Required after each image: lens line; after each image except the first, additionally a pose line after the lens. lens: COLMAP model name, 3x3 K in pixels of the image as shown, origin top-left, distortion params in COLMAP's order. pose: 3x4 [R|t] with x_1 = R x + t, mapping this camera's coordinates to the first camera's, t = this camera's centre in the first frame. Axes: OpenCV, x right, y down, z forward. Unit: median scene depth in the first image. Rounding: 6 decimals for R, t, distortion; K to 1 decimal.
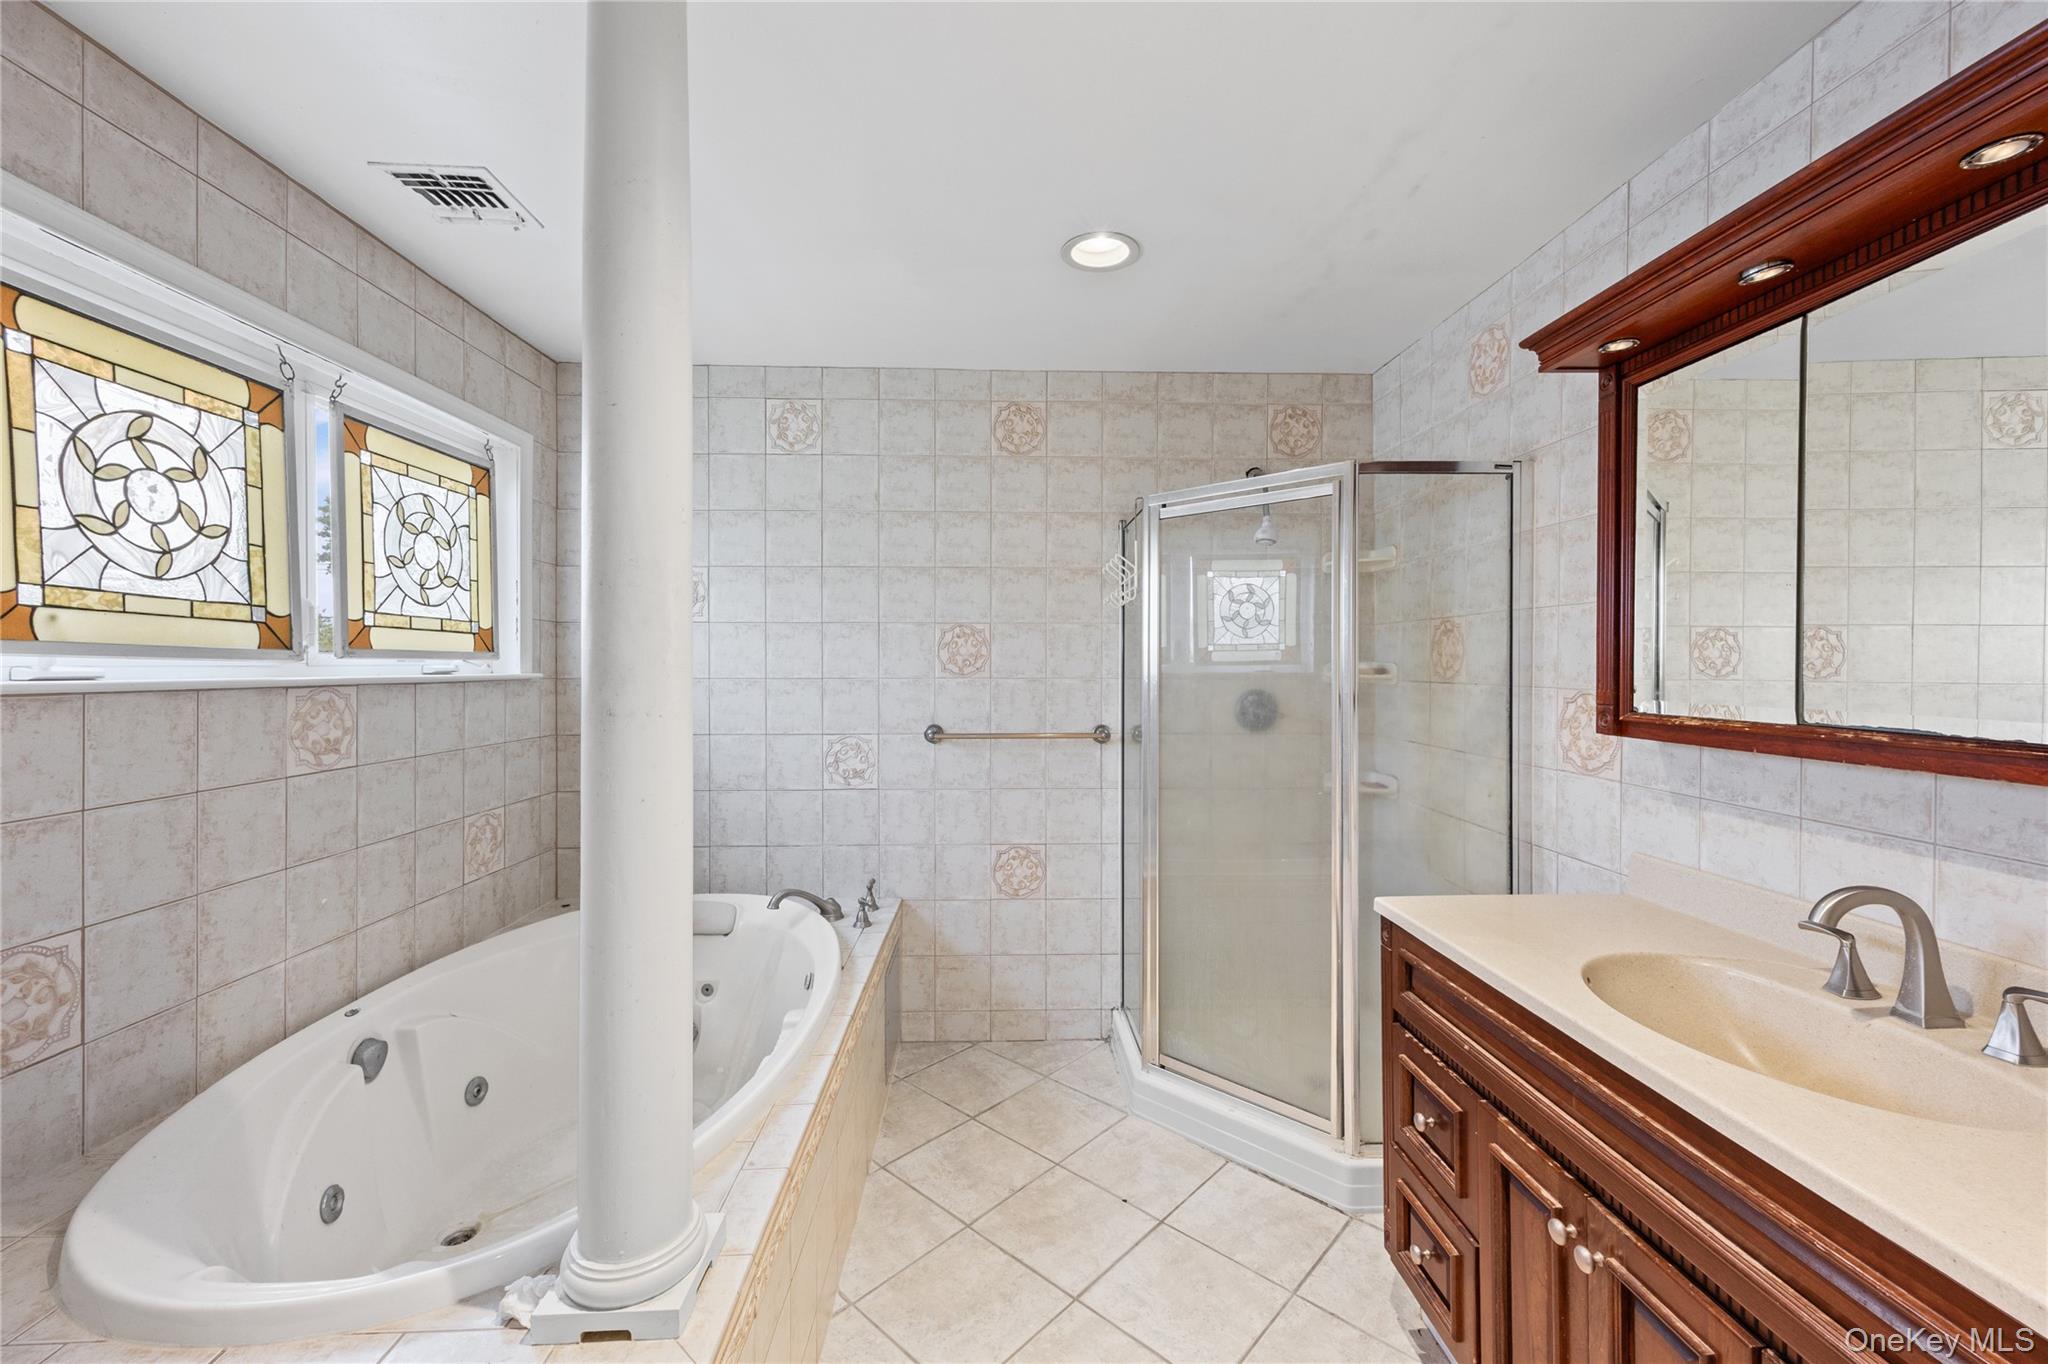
lens RADIAL K [[820.0, 0, 1028.9], [0, 820.0, 677.9], [0, 0, 1]] dist [0.013451, -0.001156]
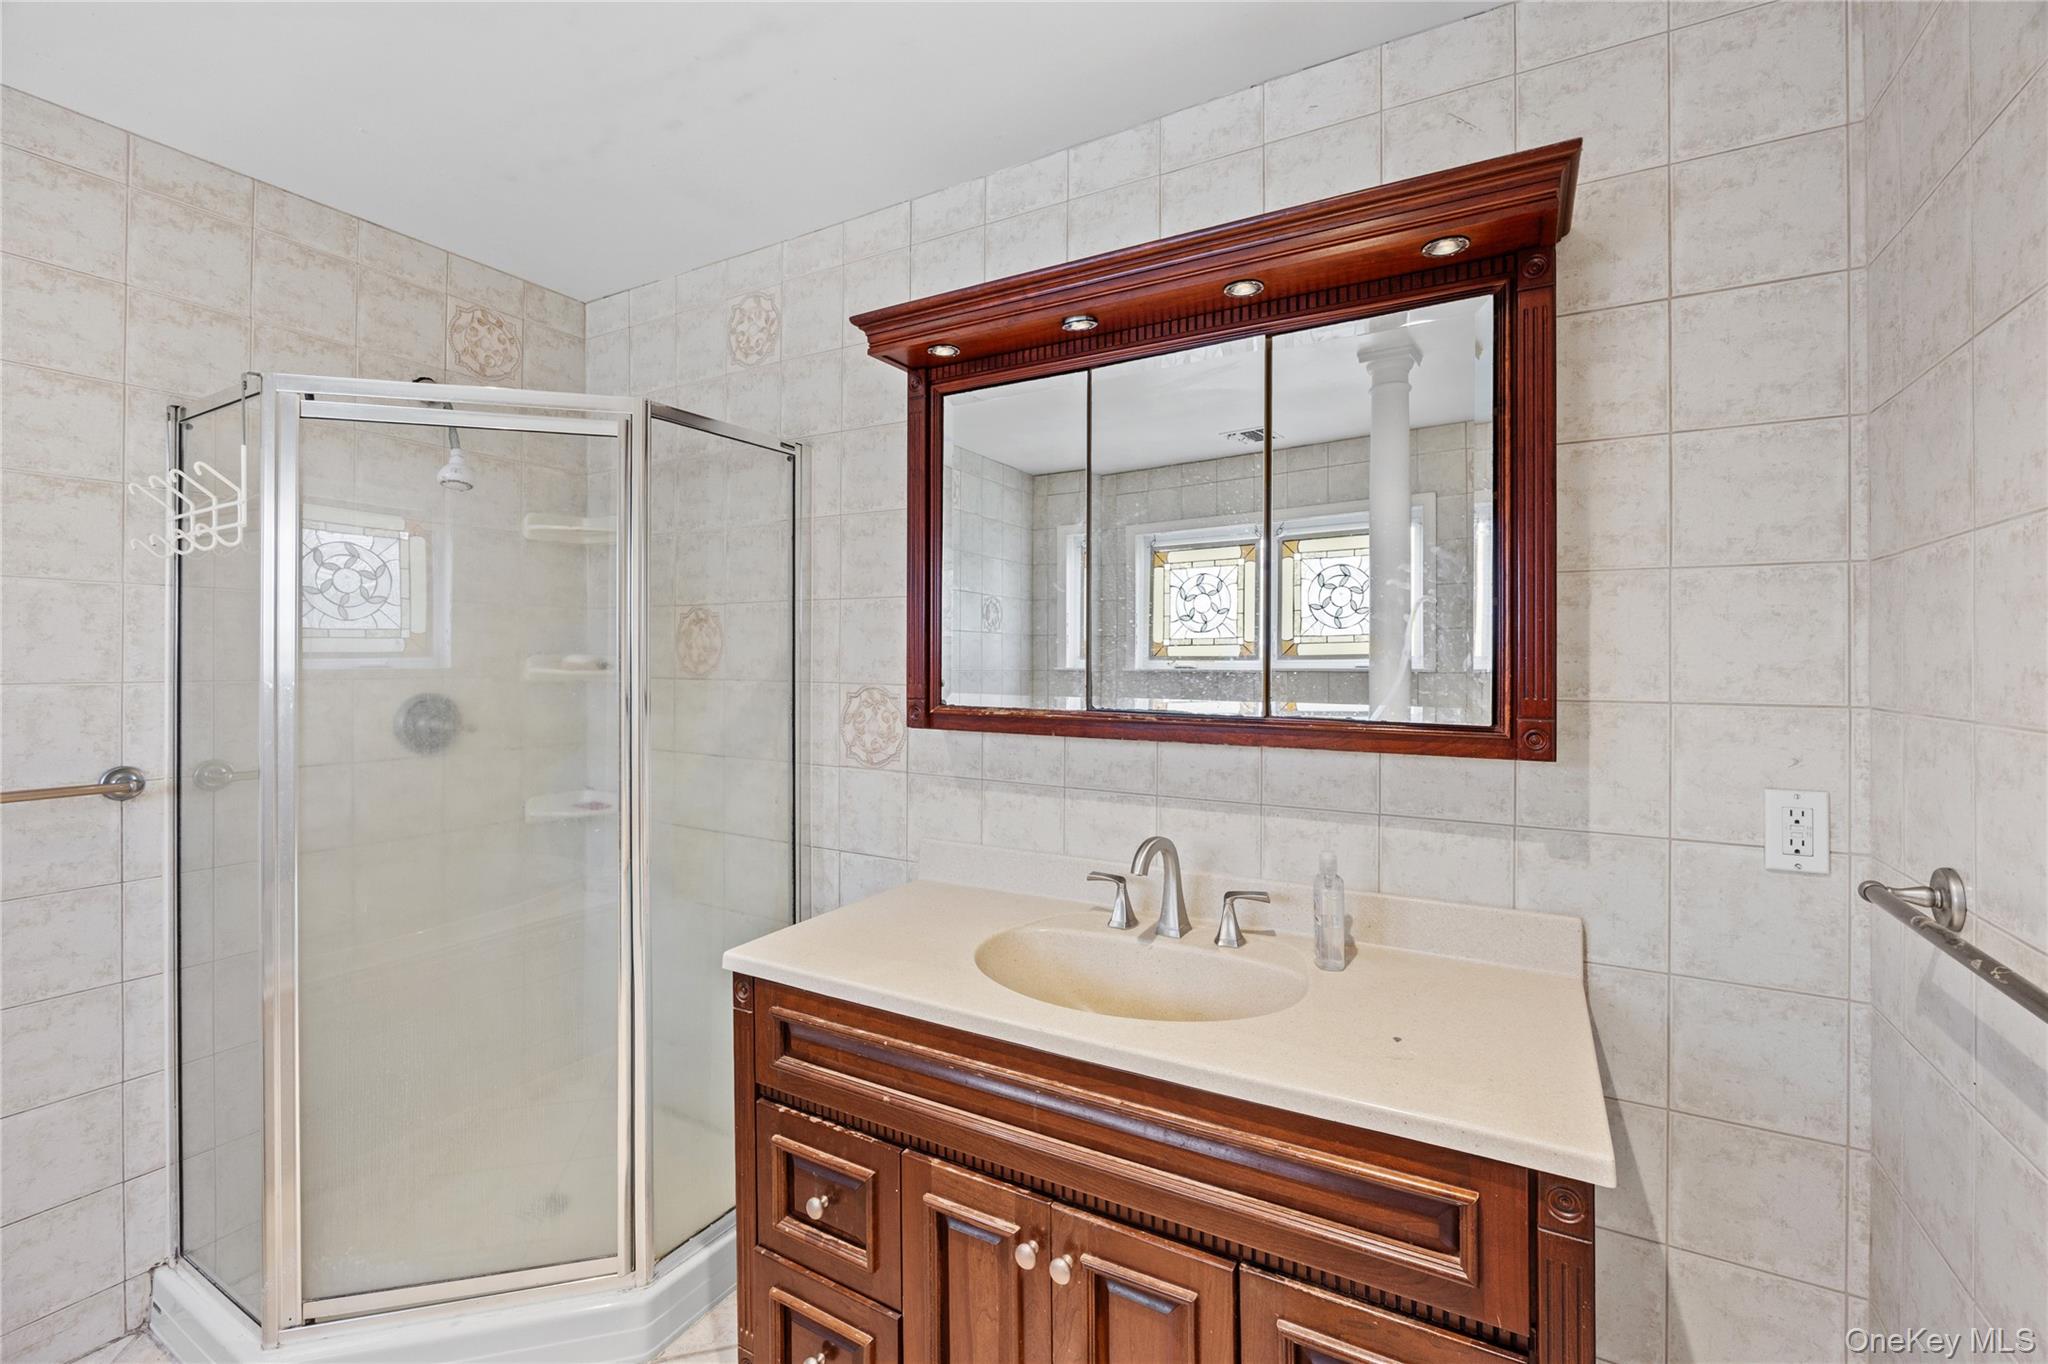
lens RADIAL K [[868.4, 0, 1028.5], [0, 868.4, 659.3], [0, 0, 1]] dist [-0.008890, 0.000490]
pose [[0.533224, -0.000064, 0.845974, -0.127310], [0.011252, 0.999912, -0.007016, -0.006651], [-0.845899, 0.013261, 0.533178, 0.293033]]
